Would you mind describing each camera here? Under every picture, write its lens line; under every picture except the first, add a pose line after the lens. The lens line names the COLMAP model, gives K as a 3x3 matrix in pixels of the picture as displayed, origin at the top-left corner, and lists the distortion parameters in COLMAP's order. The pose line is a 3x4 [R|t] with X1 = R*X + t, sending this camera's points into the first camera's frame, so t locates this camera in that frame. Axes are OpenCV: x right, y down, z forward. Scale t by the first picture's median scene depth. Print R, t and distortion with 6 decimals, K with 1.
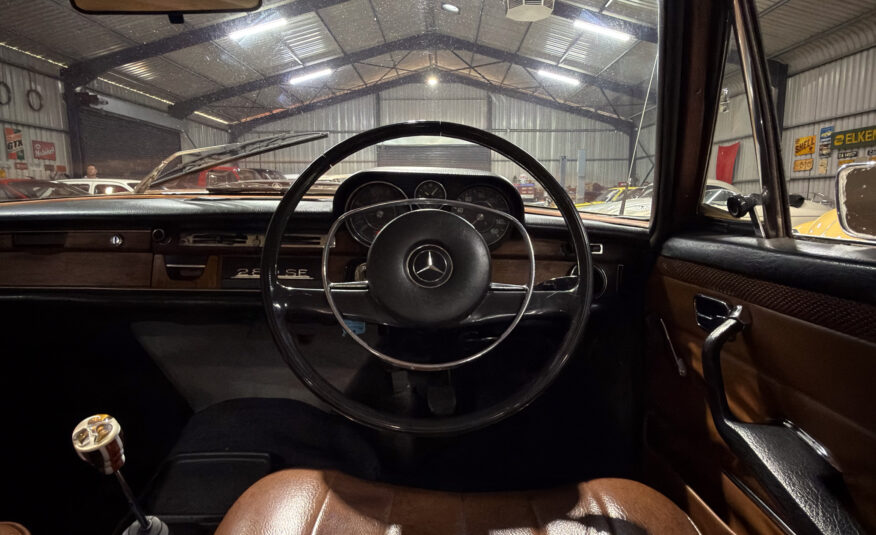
lens RADIAL K [[504.3, 0, 447.5], [0, 504.3, 270.1], [0, 0, 1]] dist [-0.001289, 0.001893]
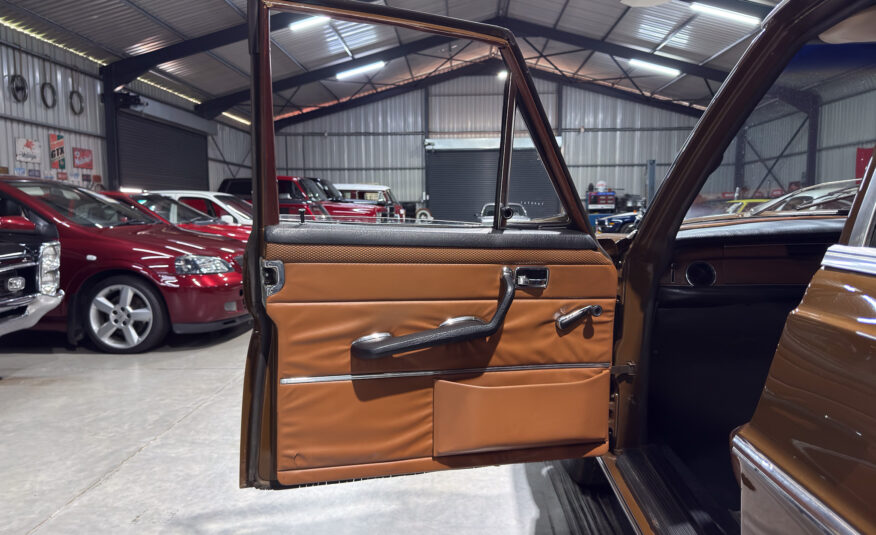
lens RADIAL K [[623.2, 0, 437.4], [0, 623.2, 266.7], [0, 0, 1]] dist [0.066651, -0.082093]
pose [[0.998805, 0.001522, -0.048856, -0.129456], [-0.004099, 0.998603, -0.052683, 0.006444], [0.048708, 0.052820, 0.997415, -0.058268]]
